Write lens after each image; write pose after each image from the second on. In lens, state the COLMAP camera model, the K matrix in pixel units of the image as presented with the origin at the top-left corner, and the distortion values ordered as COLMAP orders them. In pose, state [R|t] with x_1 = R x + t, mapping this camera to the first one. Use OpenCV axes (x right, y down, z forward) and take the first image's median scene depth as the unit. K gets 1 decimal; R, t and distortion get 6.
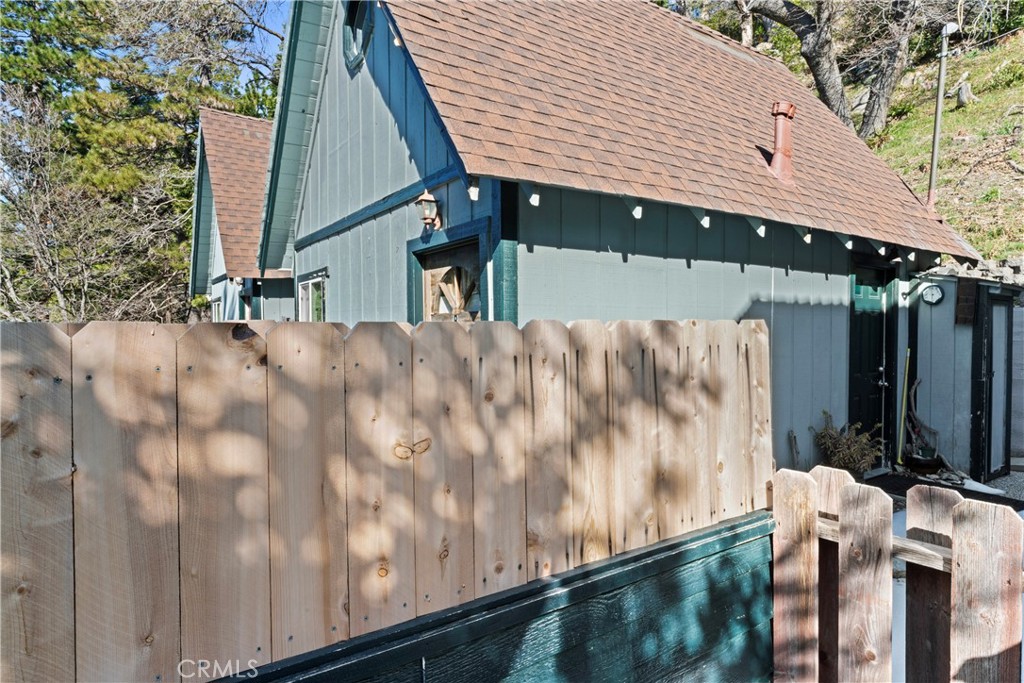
lens RADIAL K [[588.9, 0, 514.5], [0, 588.9, 341.0], [0, 0, 1]] dist [0.001905, 0.000715]
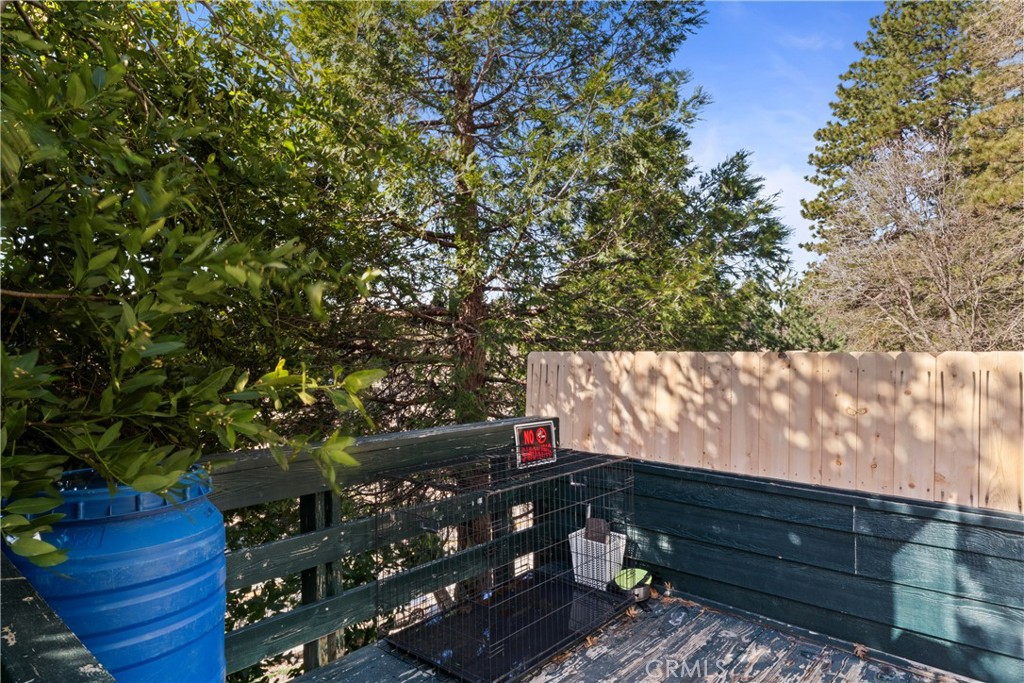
lens RADIAL K [[588.9, 0, 513.5], [0, 588.9, 343.4], [0, 0, 1]] dist [0.001905, 0.000715]
pose [[0.244751, 0.006255, -0.969566, 1.406618], [-0.021964, 0.999758, 0.000905, -0.035141], [0.969337, 0.021074, 0.244829, -0.655846]]
